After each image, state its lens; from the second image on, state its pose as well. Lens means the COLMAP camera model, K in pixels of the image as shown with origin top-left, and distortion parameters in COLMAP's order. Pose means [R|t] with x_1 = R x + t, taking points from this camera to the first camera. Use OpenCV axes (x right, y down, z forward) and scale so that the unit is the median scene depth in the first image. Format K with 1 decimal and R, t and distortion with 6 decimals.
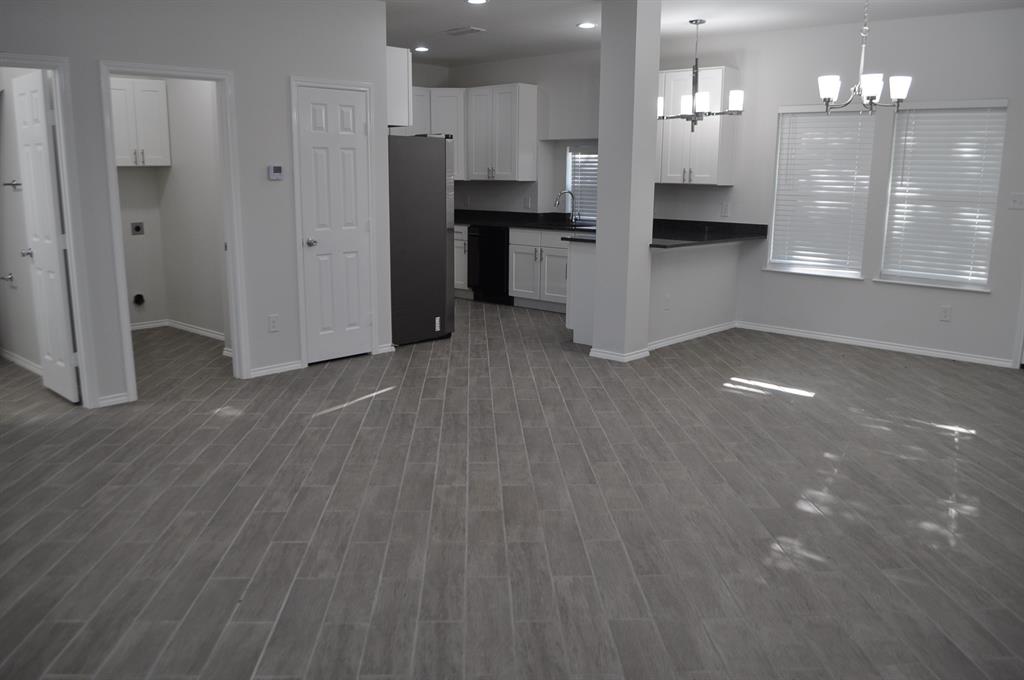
lens RADIAL K [[819.4, 0, 497.5], [0, 819.4, 353.7], [0, 0, 1]] dist [-0.082457, 0.012368]
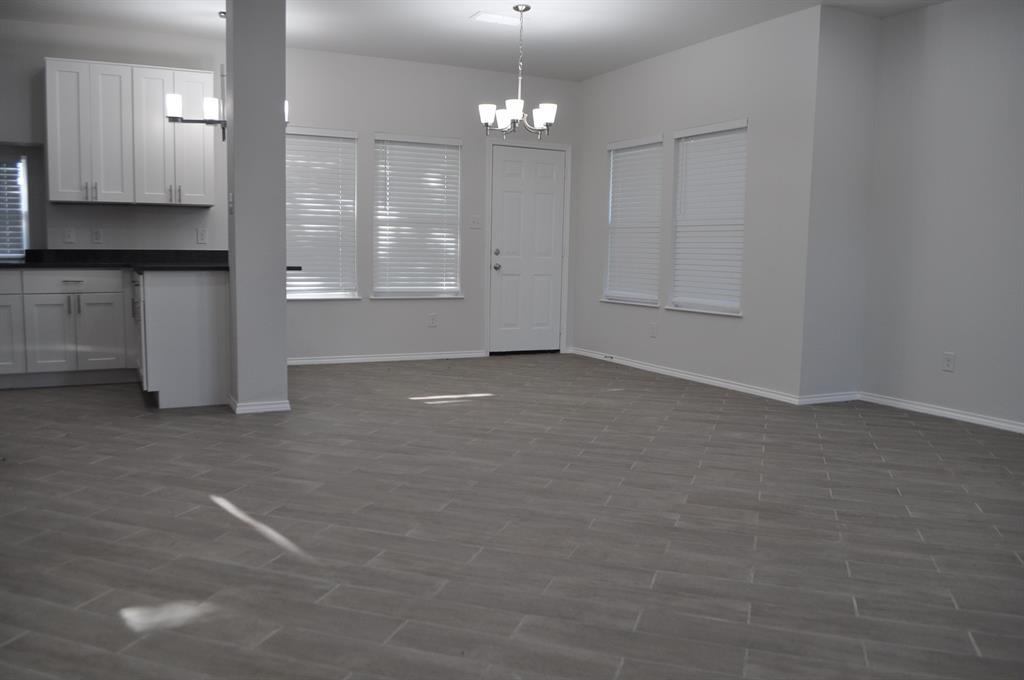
lens RADIAL K [[819.4, 0, 497.5], [0, 819.4, 353.7], [0, 0, 1]] dist [-0.082457, 0.012368]
pose [[0.363068, -0.117670, 0.924303, -0.530387], [0.185709, 0.981229, 0.051971, -0.049976], [-0.913069, 0.152782, 0.378105, 0.506270]]
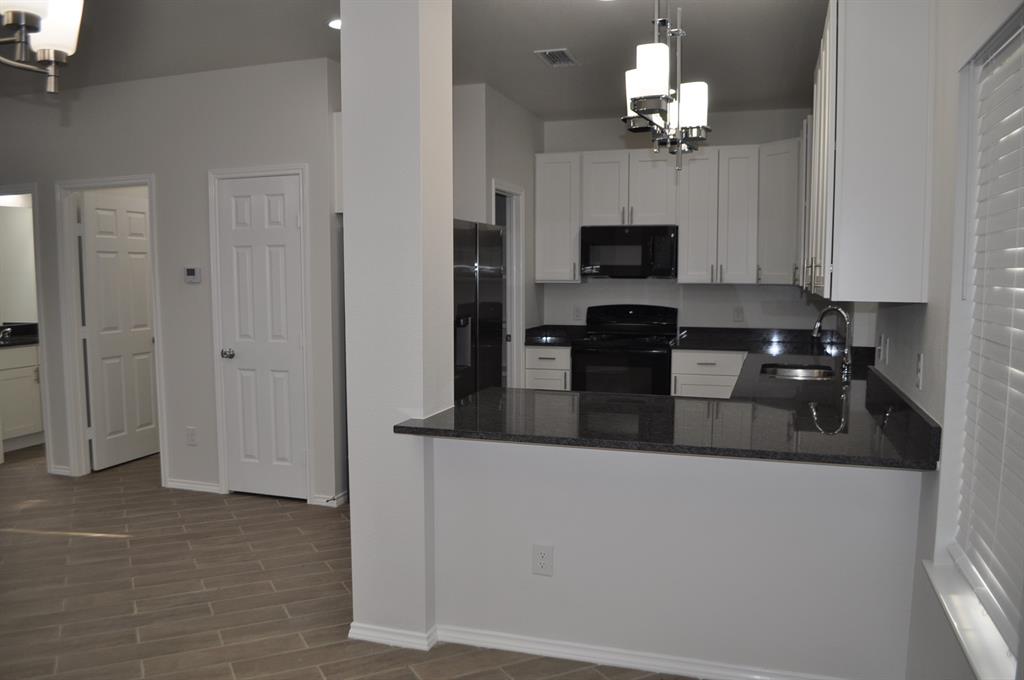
lens RADIAL K [[819.4, 0, 497.5], [0, 819.4, 353.7], [0, 0, 1]] dist [-0.082457, 0.012368]
pose [[0.411564, 0.085124, -0.907397, 0.653475], [-0.190734, 0.981626, 0.005577, -0.189275], [0.891199, 0.170776, 0.420237, 0.858360]]
